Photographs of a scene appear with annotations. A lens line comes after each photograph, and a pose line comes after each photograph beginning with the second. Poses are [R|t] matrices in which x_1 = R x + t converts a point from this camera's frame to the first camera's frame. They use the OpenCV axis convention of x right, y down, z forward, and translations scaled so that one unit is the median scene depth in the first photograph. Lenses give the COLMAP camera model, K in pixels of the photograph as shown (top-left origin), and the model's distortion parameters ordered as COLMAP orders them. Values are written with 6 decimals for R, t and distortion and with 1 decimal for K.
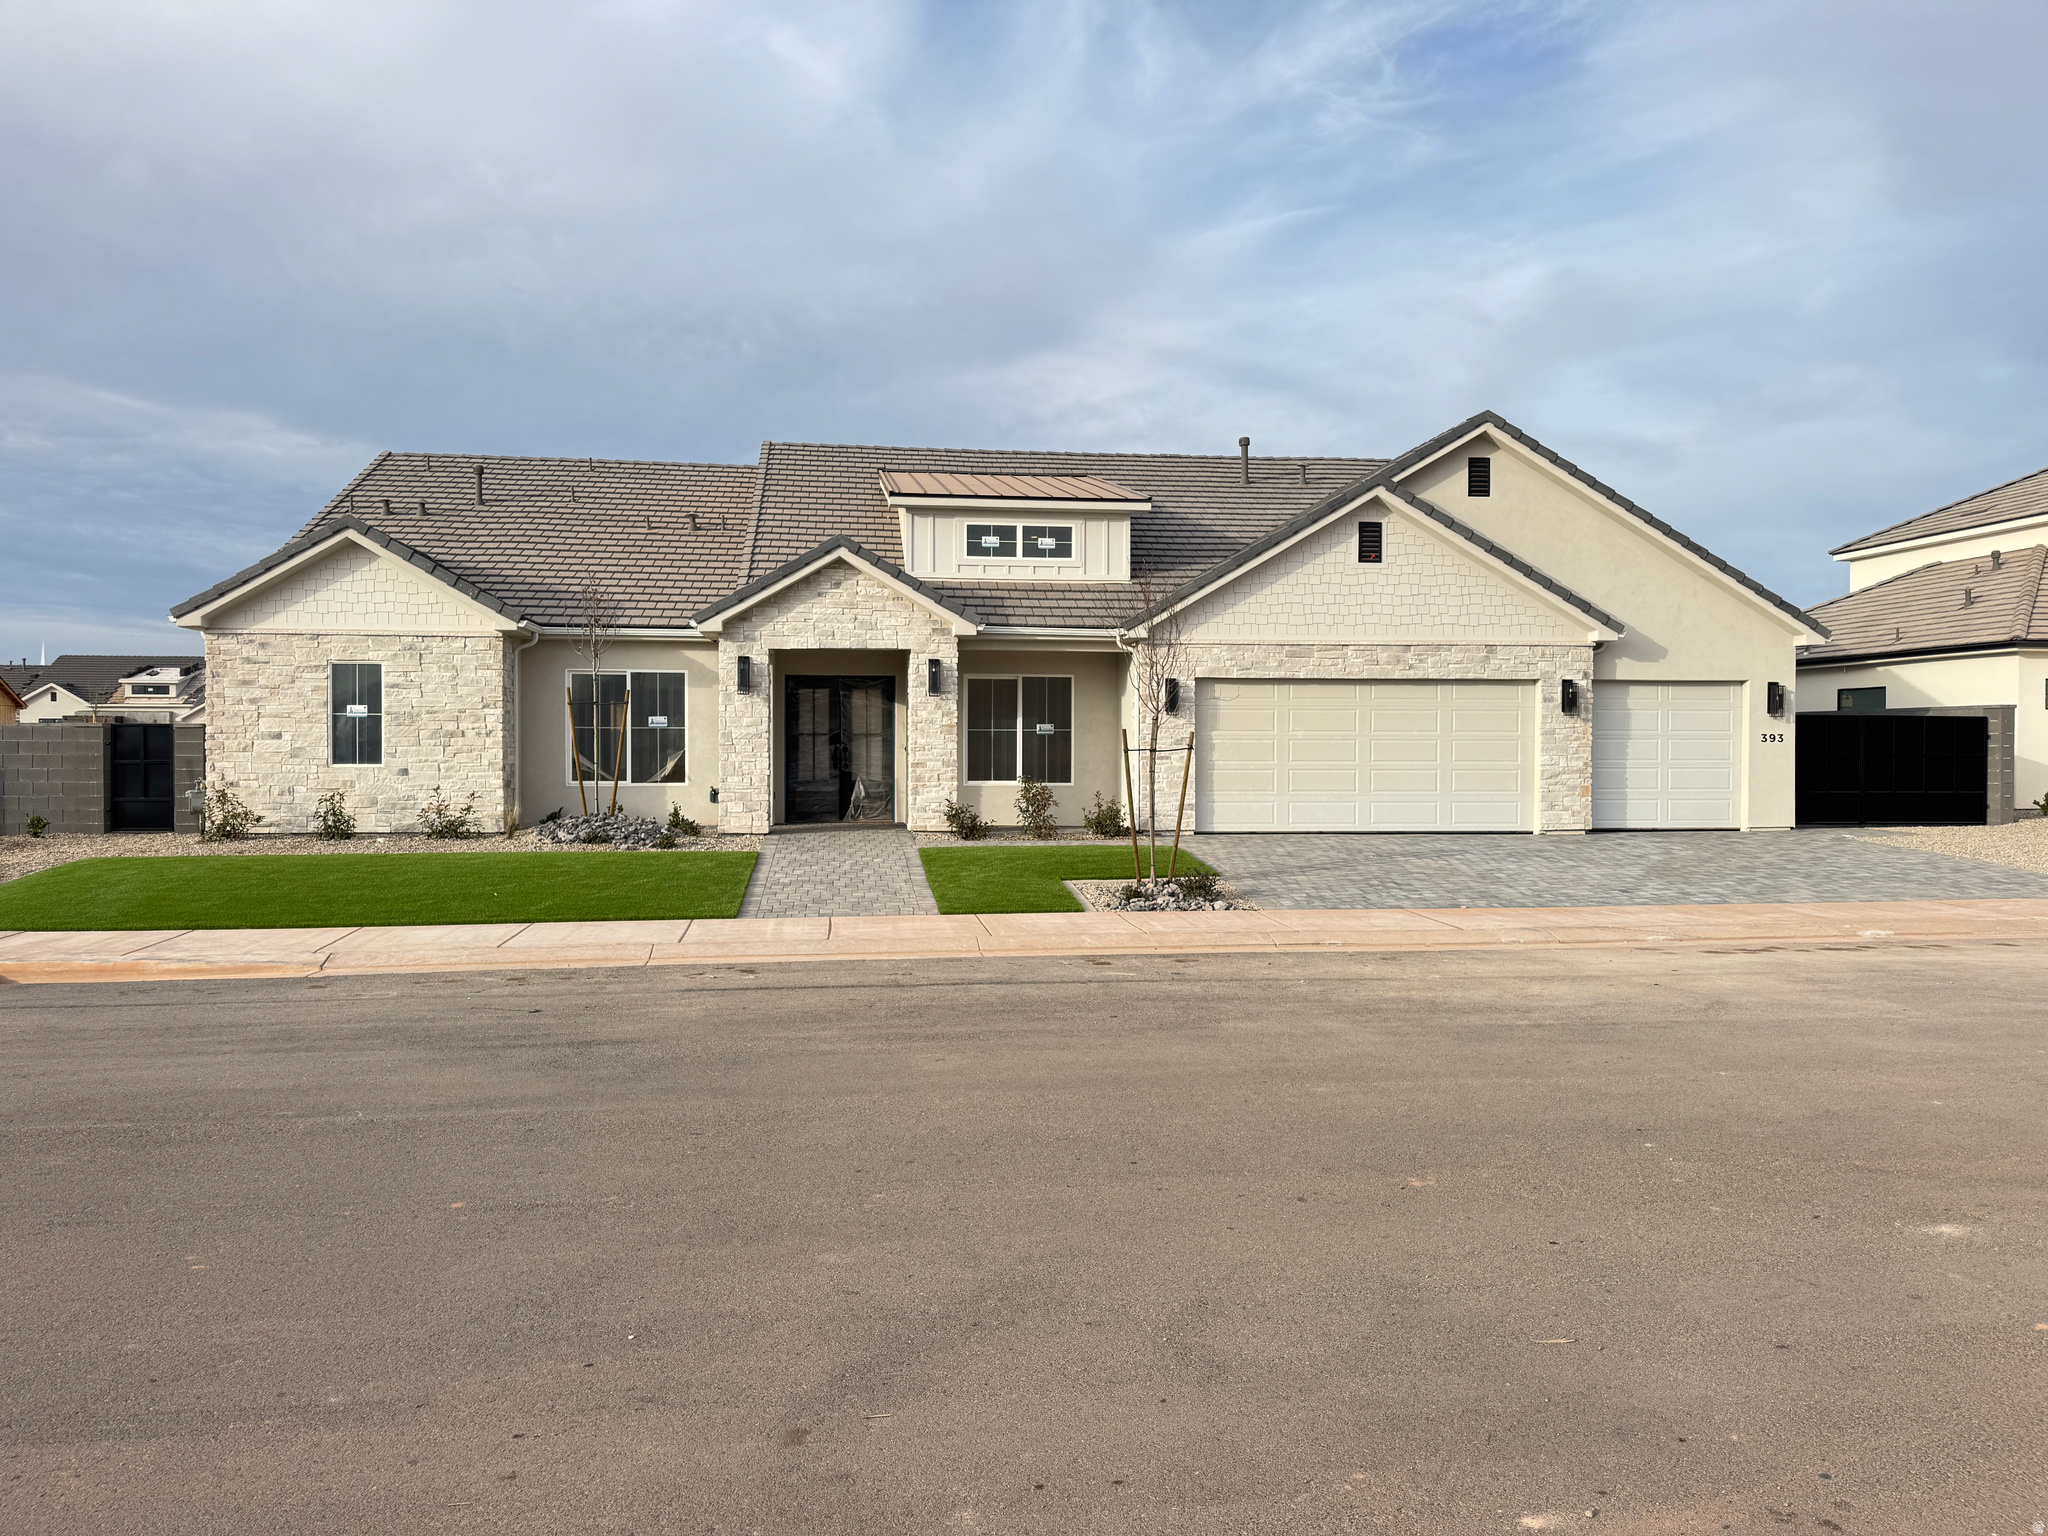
lens RADIAL K [[1461.2, 0, 1102.2], [0, 1461.2, 760.9], [0, 0, 1]] dist [0.170312, -0.326956]
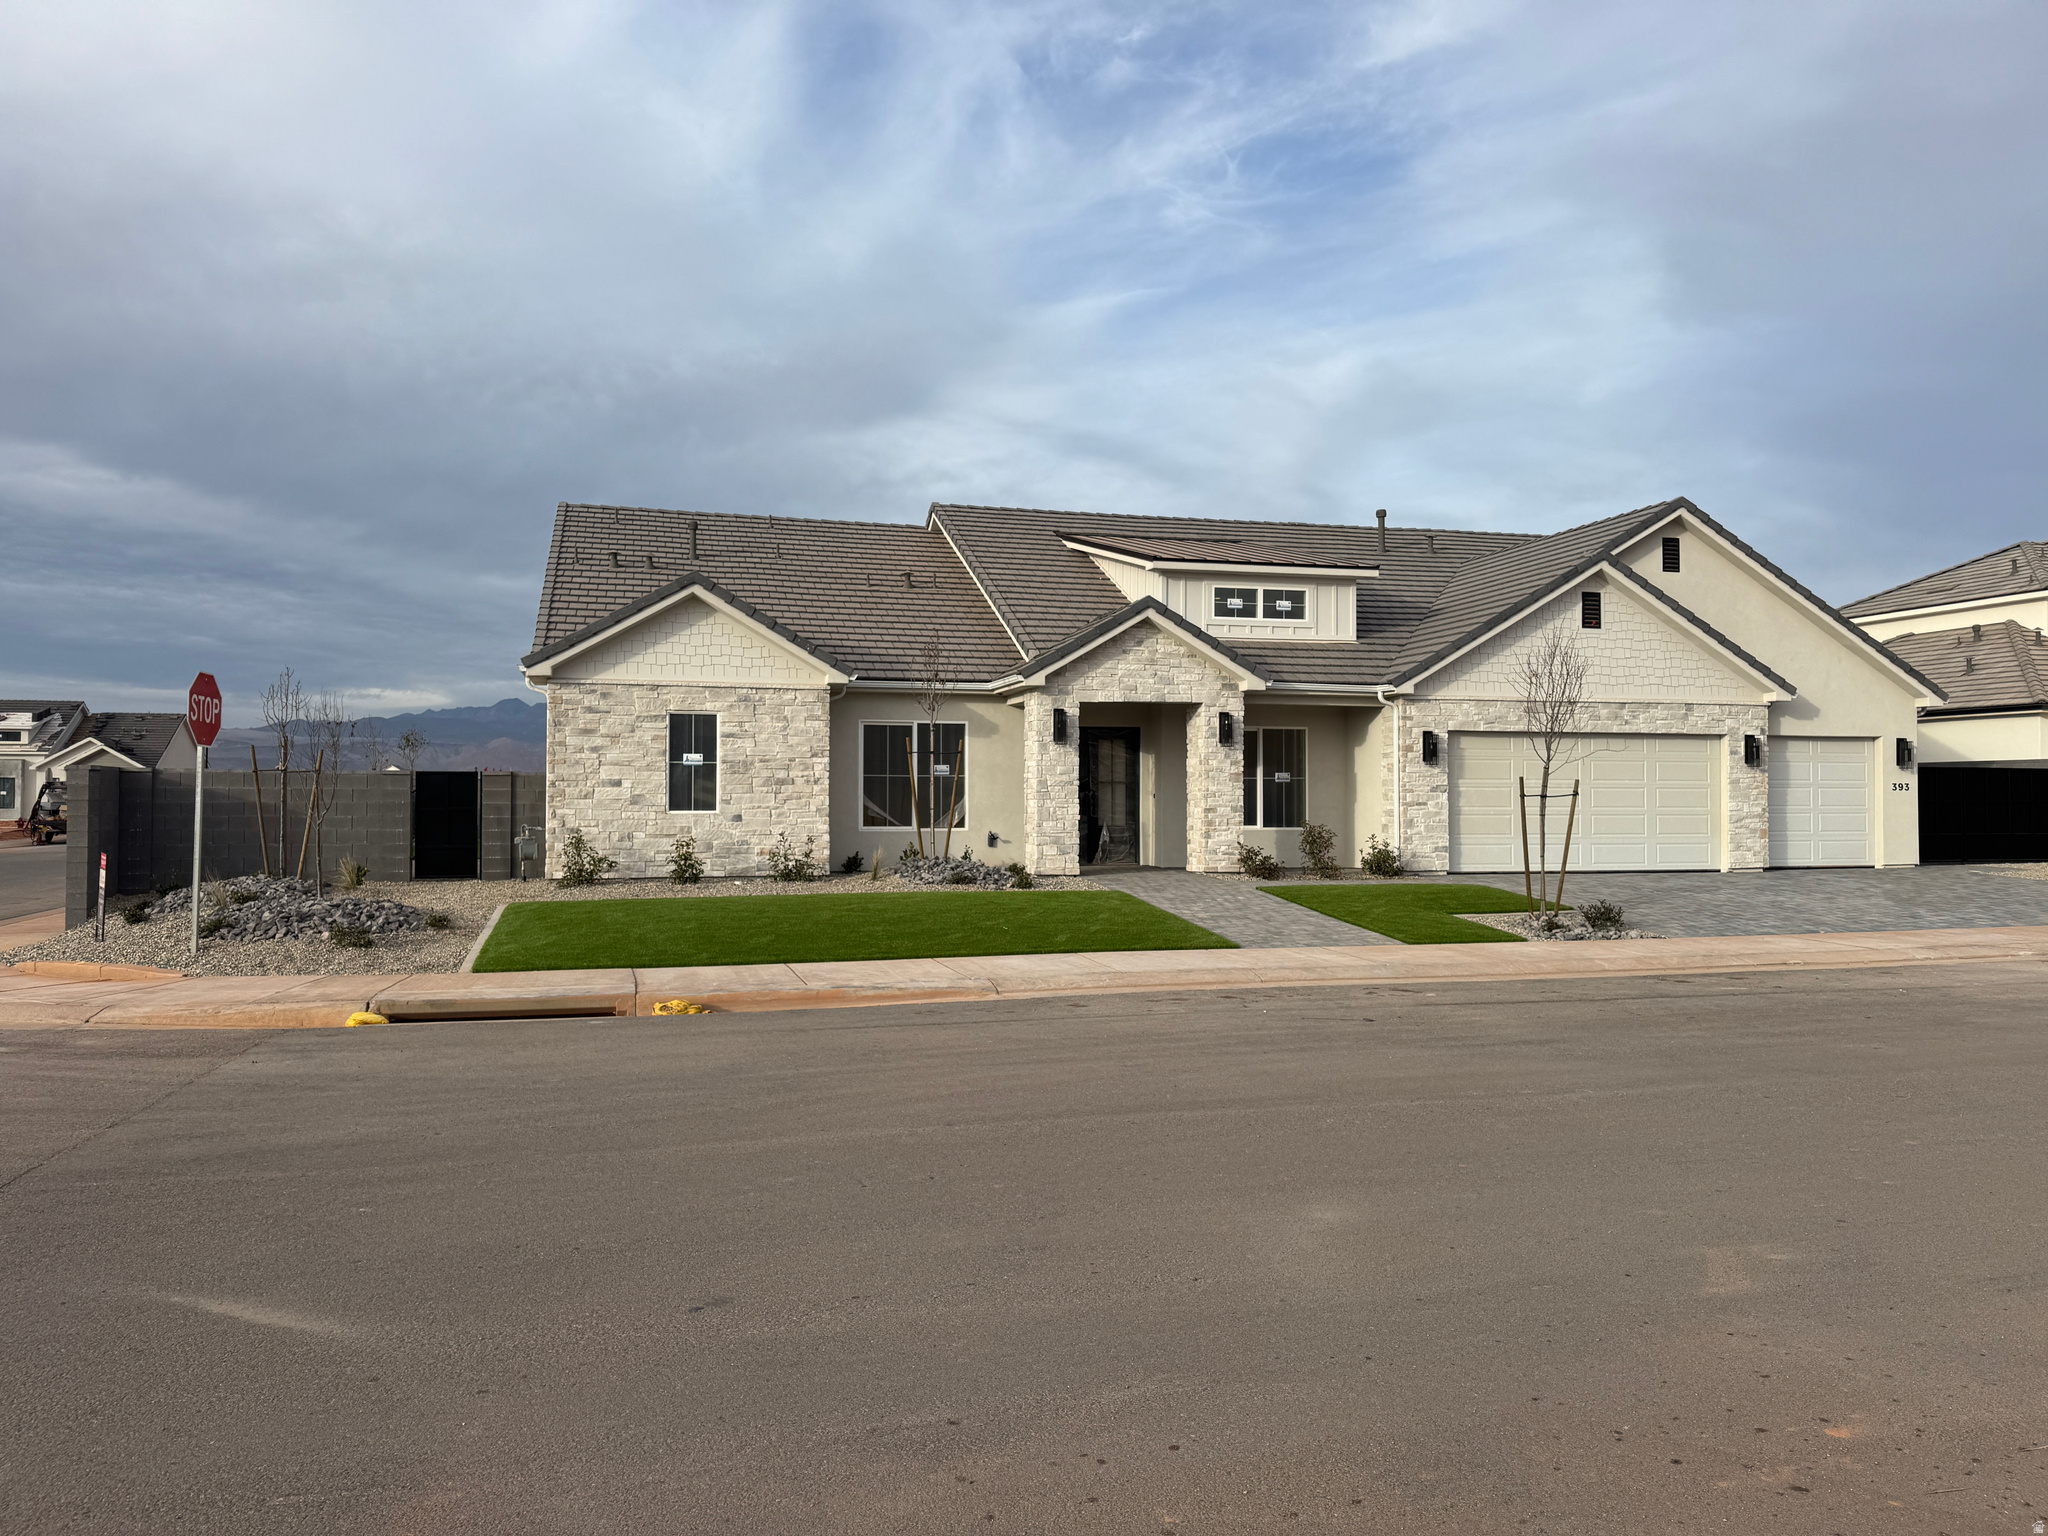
lens RADIAL K [[1440.4, 0, 1021.2], [0, 1440.4, 762.9], [0, 0, 1]] dist [0.039402, -0.000806]
pose [[0.991006, 0.003042, 0.133783, -0.384994], [0.001383, 0.999455, -0.032971, 0.002306], [-0.133810, 0.032859, 0.990462, -0.023852]]
